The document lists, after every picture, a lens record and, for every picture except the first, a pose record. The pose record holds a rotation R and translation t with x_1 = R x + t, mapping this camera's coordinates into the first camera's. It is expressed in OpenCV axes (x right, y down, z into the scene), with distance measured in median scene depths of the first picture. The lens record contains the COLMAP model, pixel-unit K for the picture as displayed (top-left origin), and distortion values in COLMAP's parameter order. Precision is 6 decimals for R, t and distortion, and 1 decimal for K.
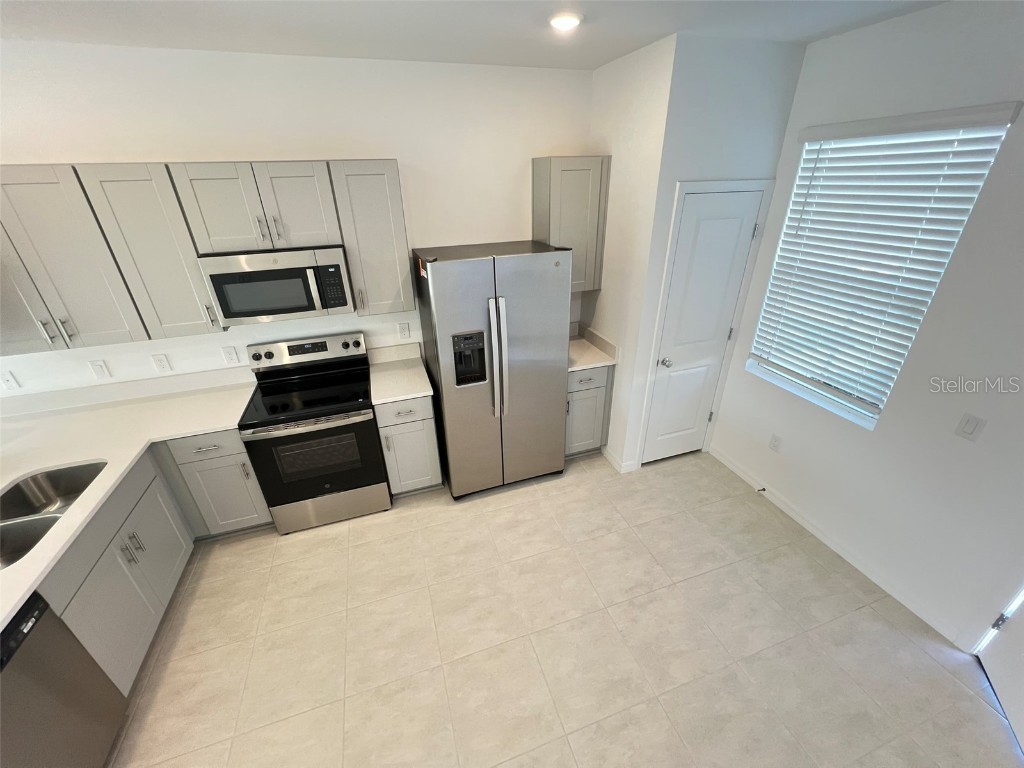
lens RADIAL K [[408.2, 0, 512.4], [0, 408.2, 384.1], [0, 0, 1]] dist [-0.002516, 0.000943]
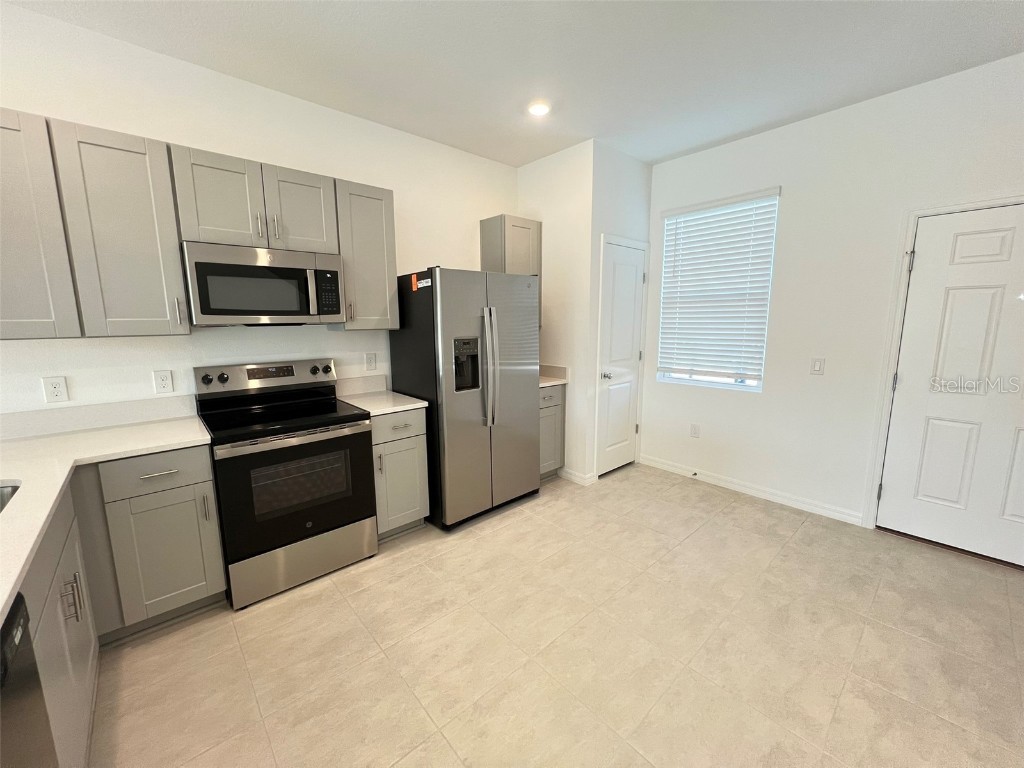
lens RADIAL K [[408.2, 0, 512.8], [0, 408.2, 381.9], [0, 0, 1]] dist [-0.002516, 0.000943]
pose [[0.916151, -0.047081, 0.398060, -0.394013], [0.170933, 0.944143, -0.281738, 0.280604], [-0.362561, 0.326156, 0.873025, 0.055910]]
